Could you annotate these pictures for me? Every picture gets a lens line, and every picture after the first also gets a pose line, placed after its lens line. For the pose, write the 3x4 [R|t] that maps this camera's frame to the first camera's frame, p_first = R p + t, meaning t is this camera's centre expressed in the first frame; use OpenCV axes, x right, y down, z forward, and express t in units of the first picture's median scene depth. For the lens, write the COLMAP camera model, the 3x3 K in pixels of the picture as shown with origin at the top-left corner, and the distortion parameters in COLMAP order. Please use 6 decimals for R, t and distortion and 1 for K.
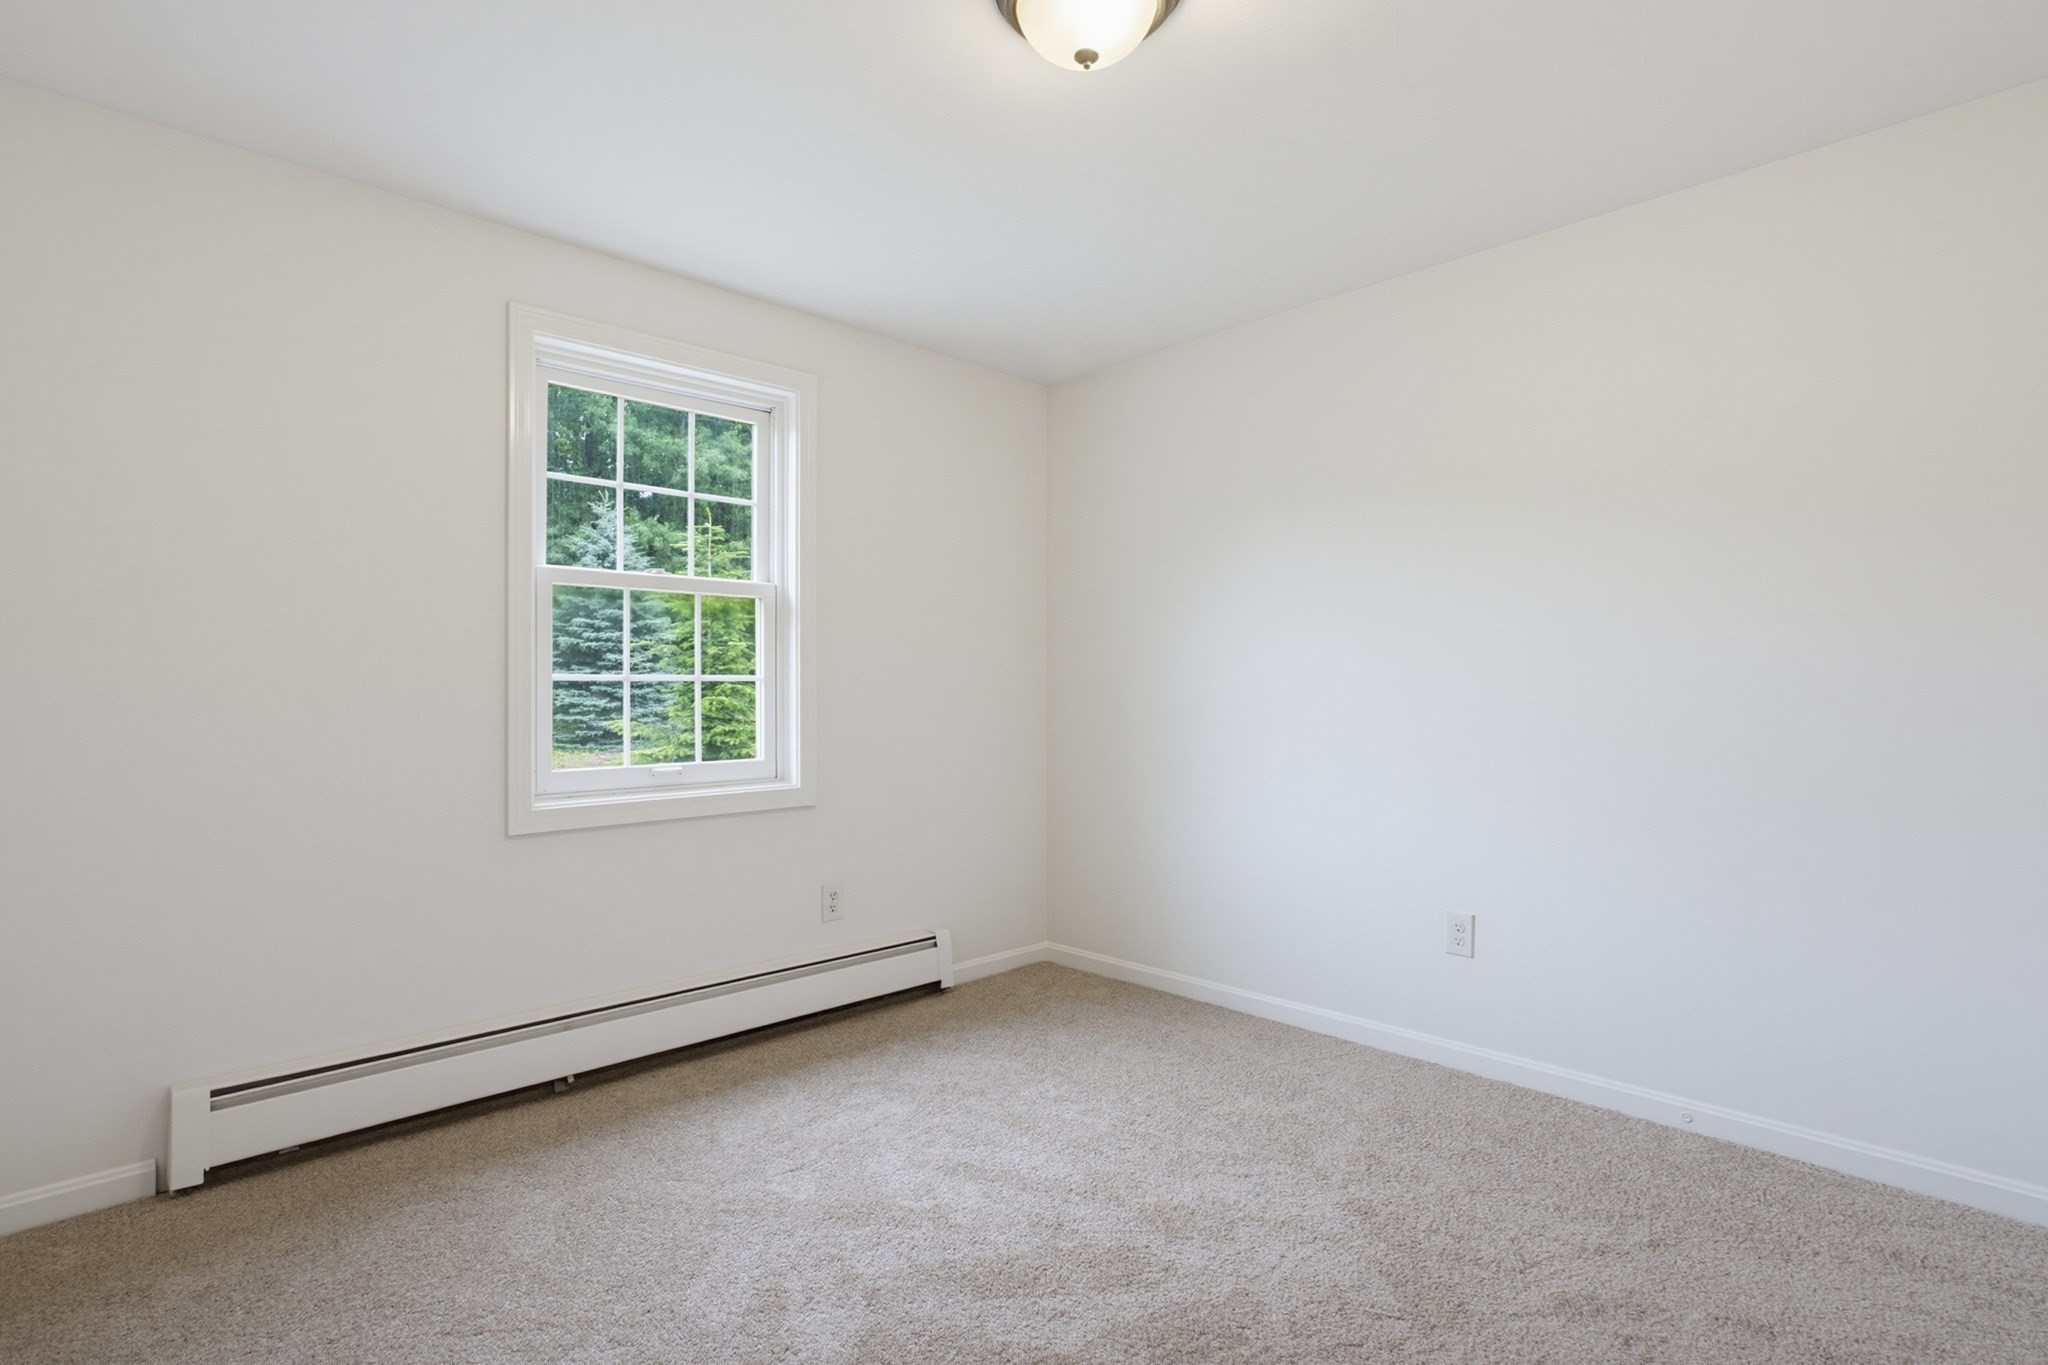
lens RADIAL K [[986.4, 0, 1063.5], [0, 986.4, 691.3], [0, 0, 1]] dist [-0.018823, 0.007625]
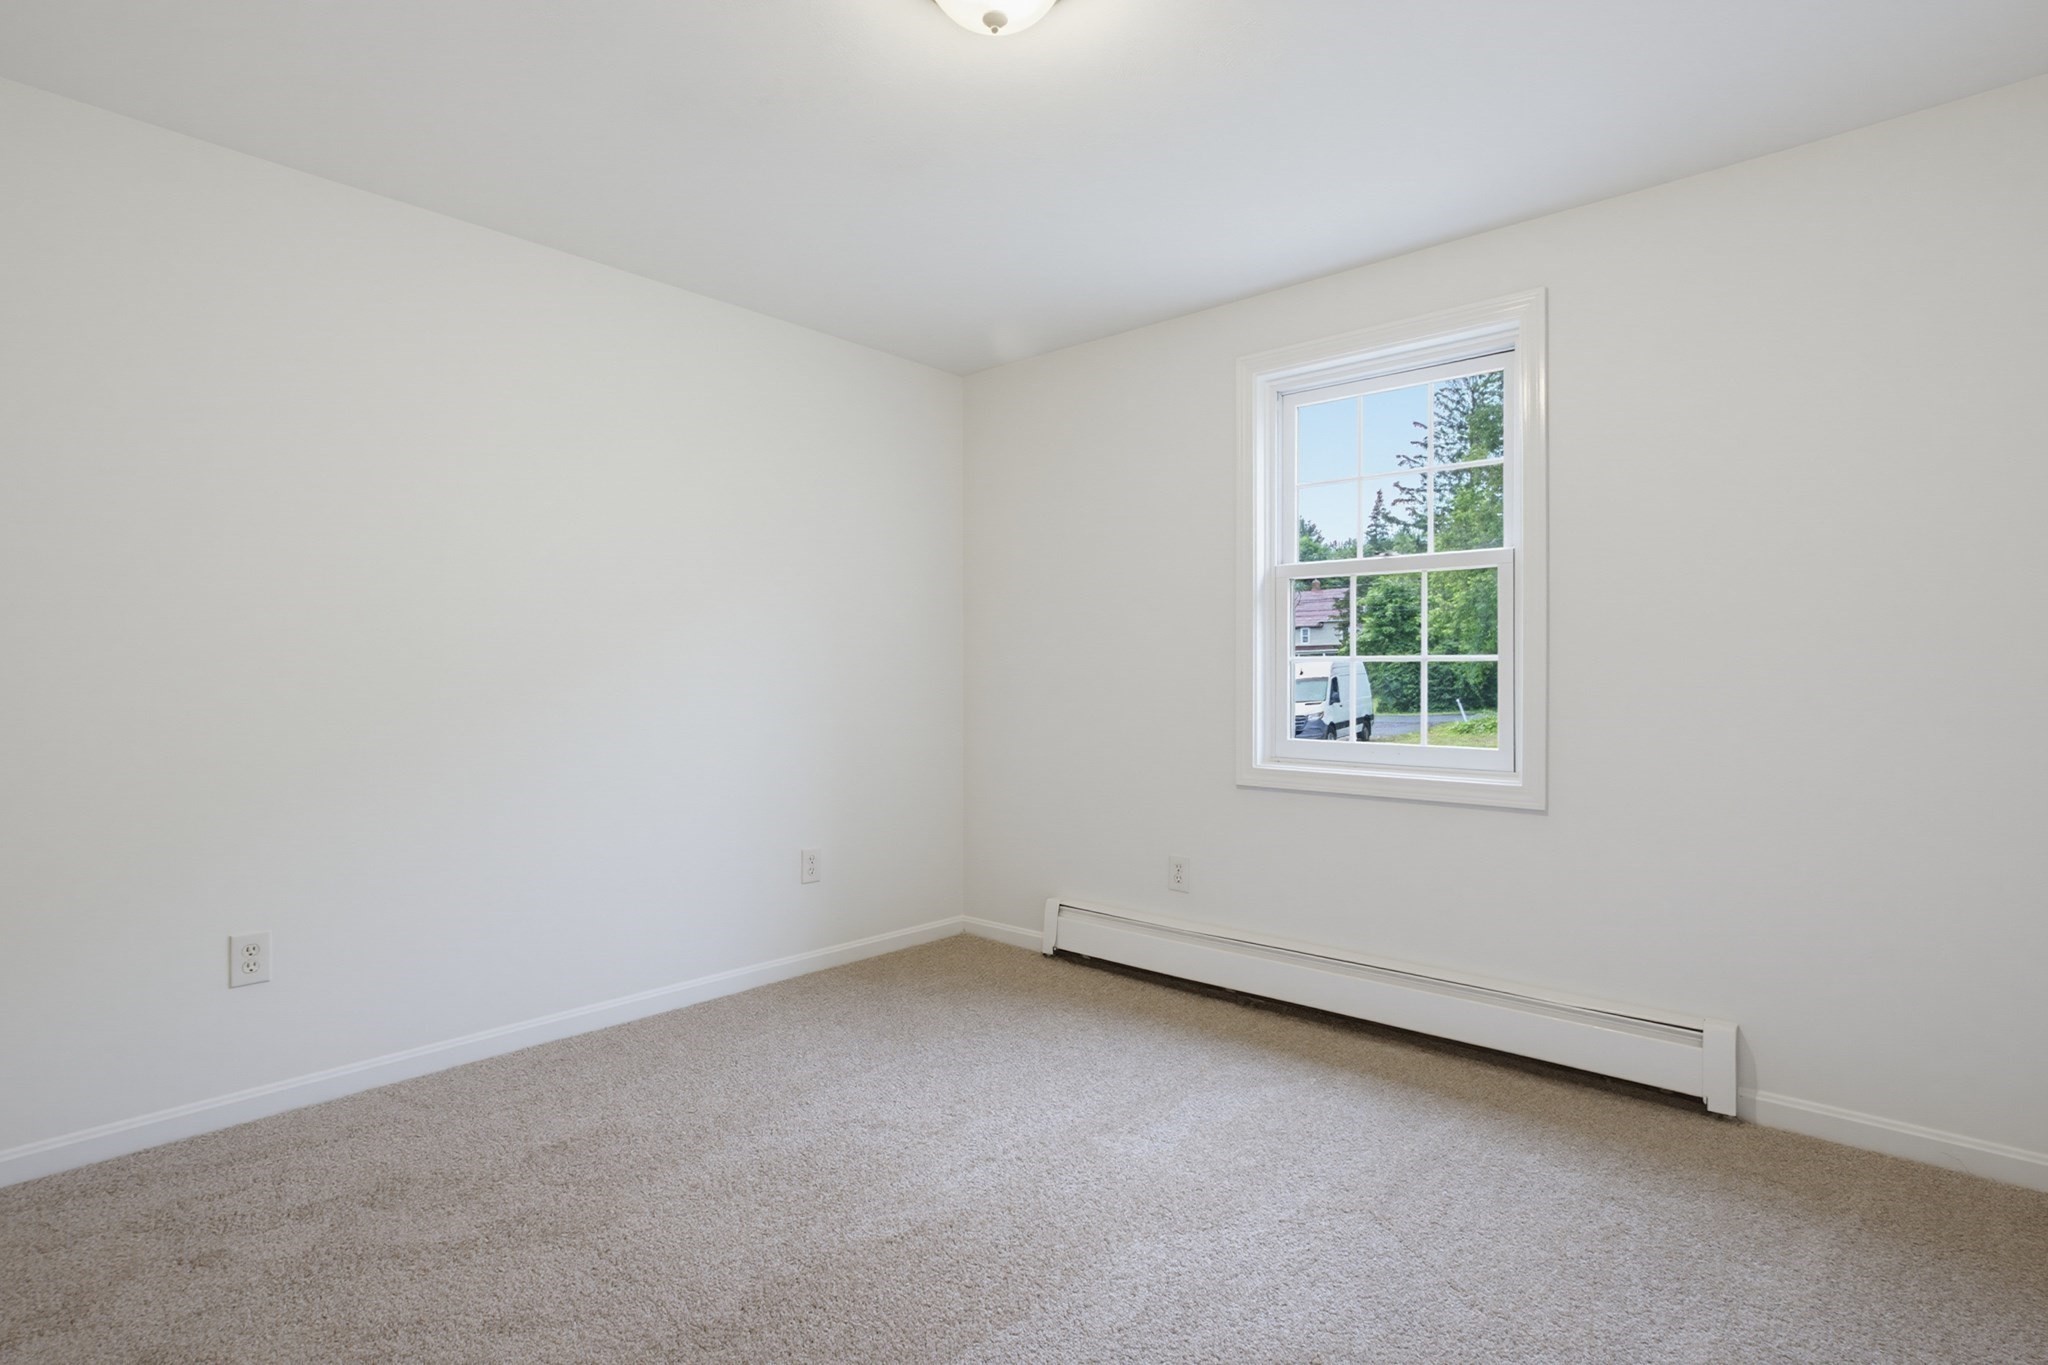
lens RADIAL K [[986.4, 0, 1030.0], [0, 986.4, 681.8], [0, 0, 1]] dist [-0.018823, 0.007625]
pose [[0.071938, 0.008068, -0.997376, 0.585559], [0.003567, 0.999959, 0.008346, 0.000904], [0.997403, -0.004158, 0.071907, 0.564571]]
